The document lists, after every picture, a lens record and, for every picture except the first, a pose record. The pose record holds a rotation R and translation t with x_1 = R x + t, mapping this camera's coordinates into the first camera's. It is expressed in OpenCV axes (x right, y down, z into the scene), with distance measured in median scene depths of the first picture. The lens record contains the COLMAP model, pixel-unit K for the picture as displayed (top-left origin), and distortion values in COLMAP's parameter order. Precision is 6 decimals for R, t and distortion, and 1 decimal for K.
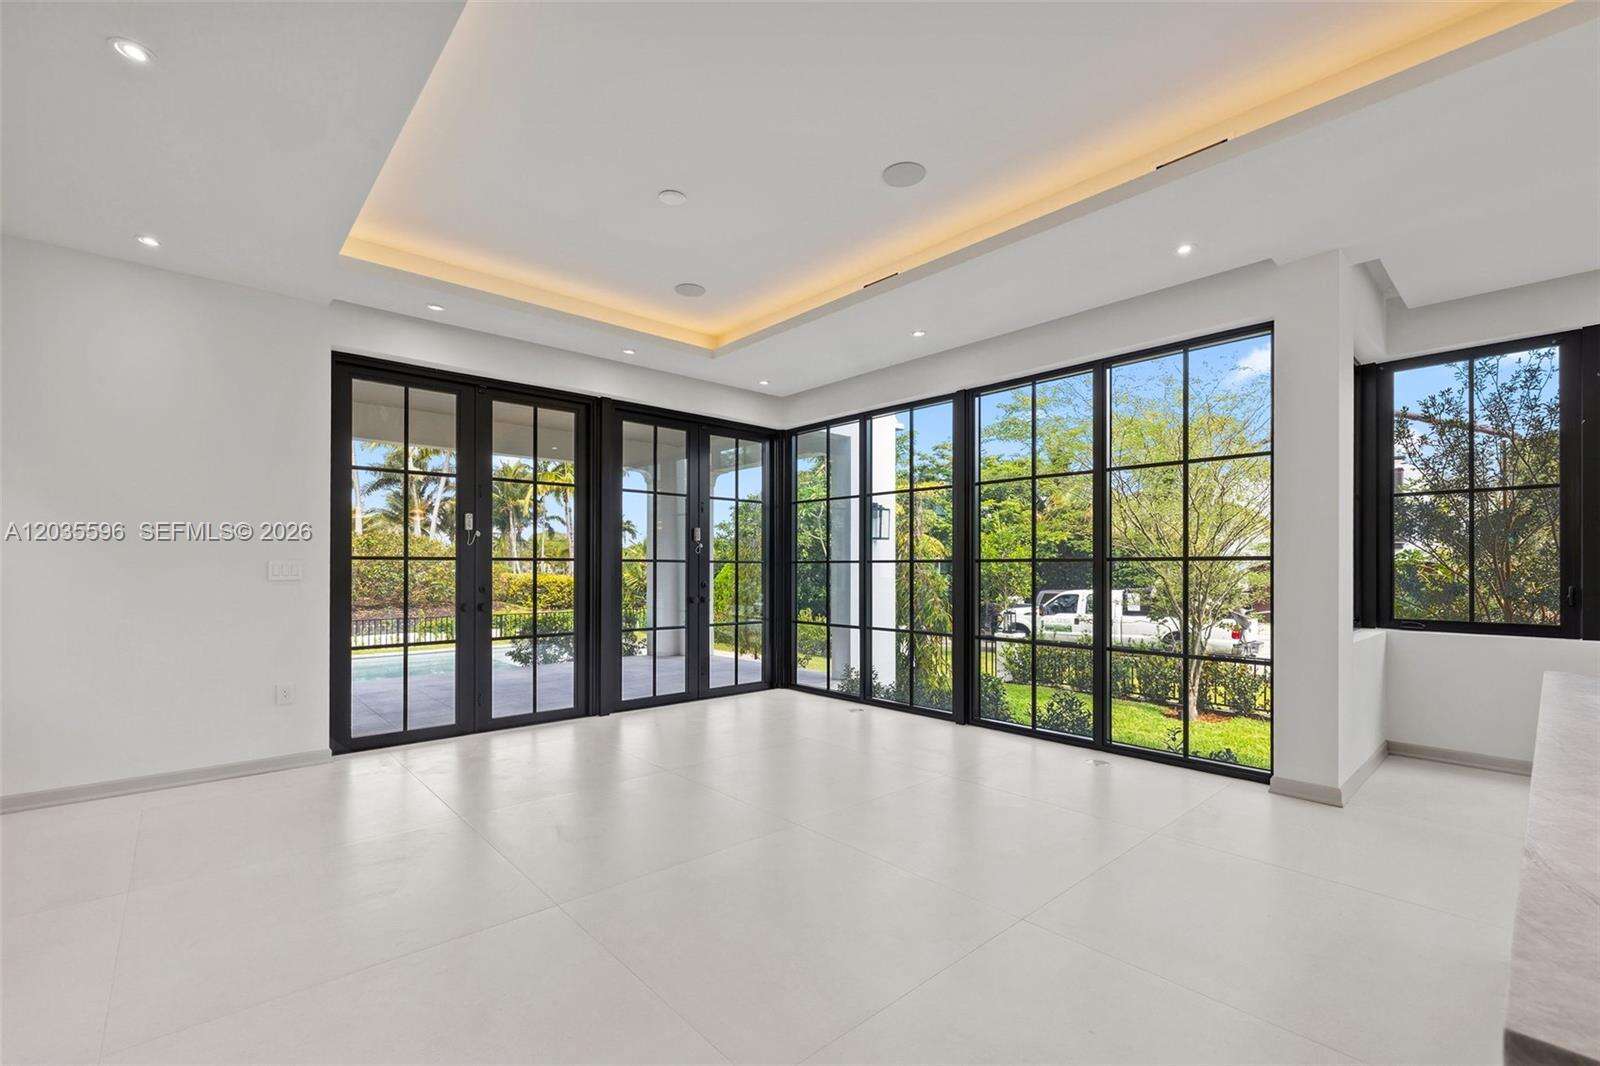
lens RADIAL K [[681.3, 0, 807.6], [0, 681.3, 542.3], [0, 0, 1]] dist [-0.003247, 0.000962]
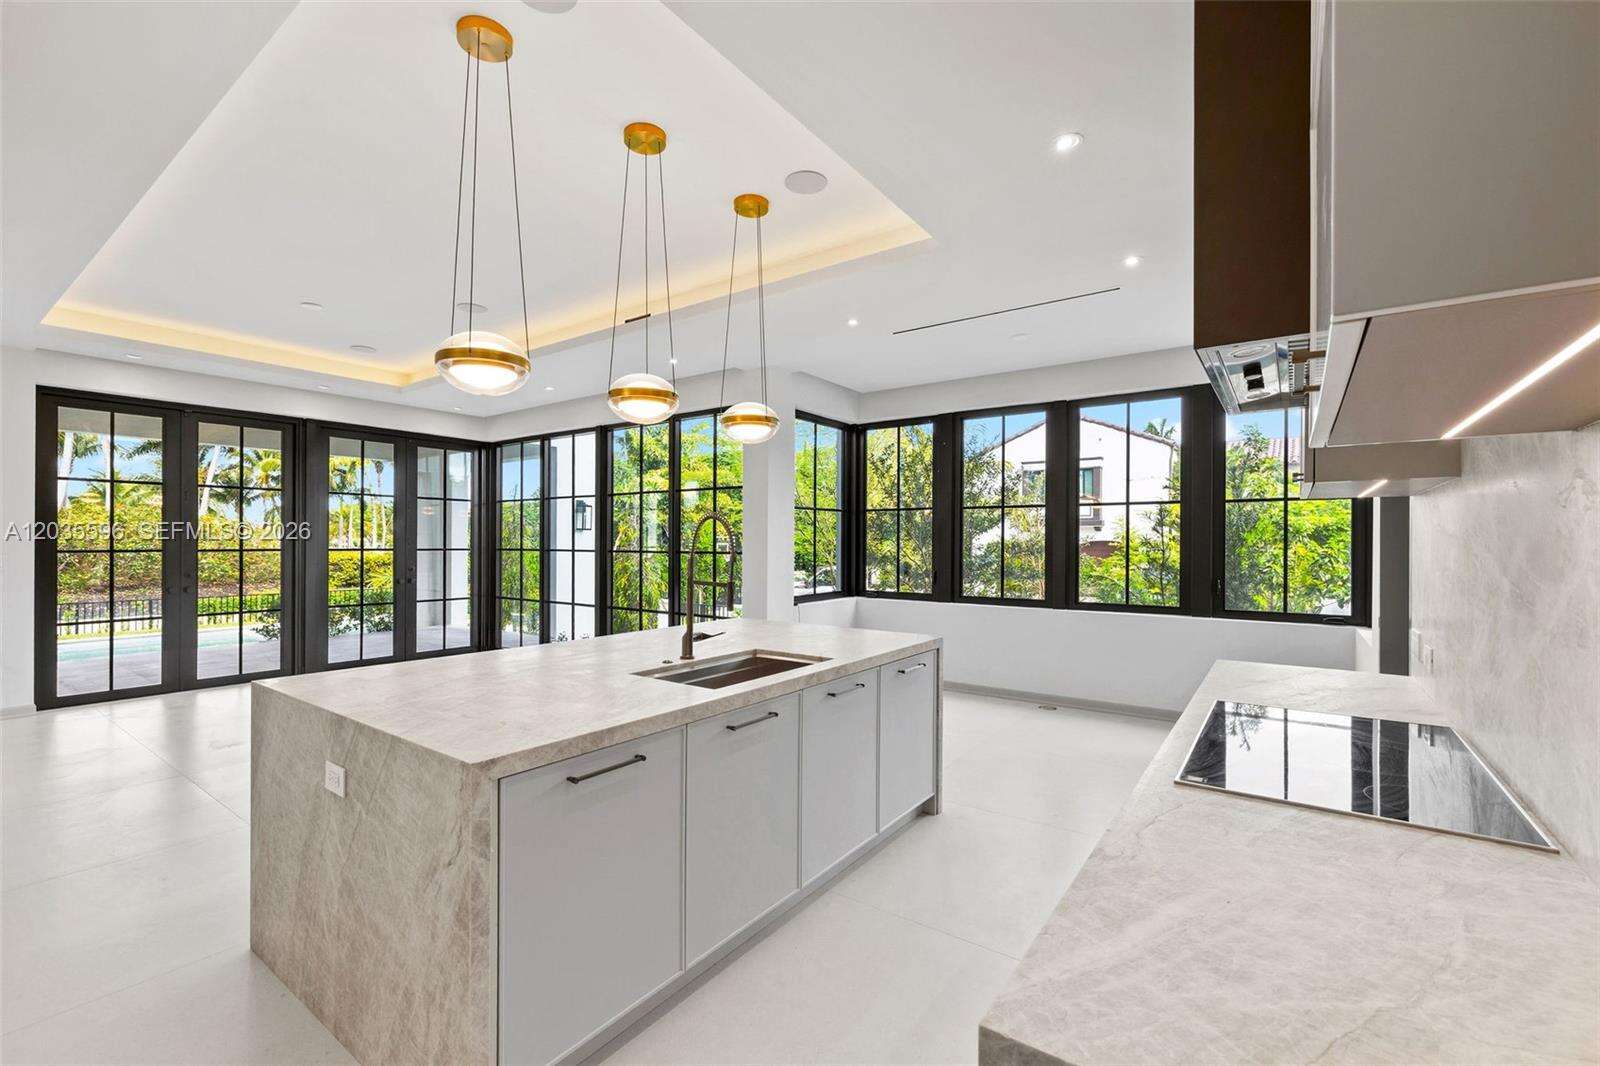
lens RADIAL K [[681.3, 0, 804.2], [0, 681.3, 531.5], [0, 0, 1]] dist [-0.003247, 0.000962]
pose [[0.971022, 0.003486, 0.238965, 0.305818], [-0.004677, 0.999979, 0.004420, -0.018524], [-0.238945, -0.005409, 0.971018, -0.452823]]
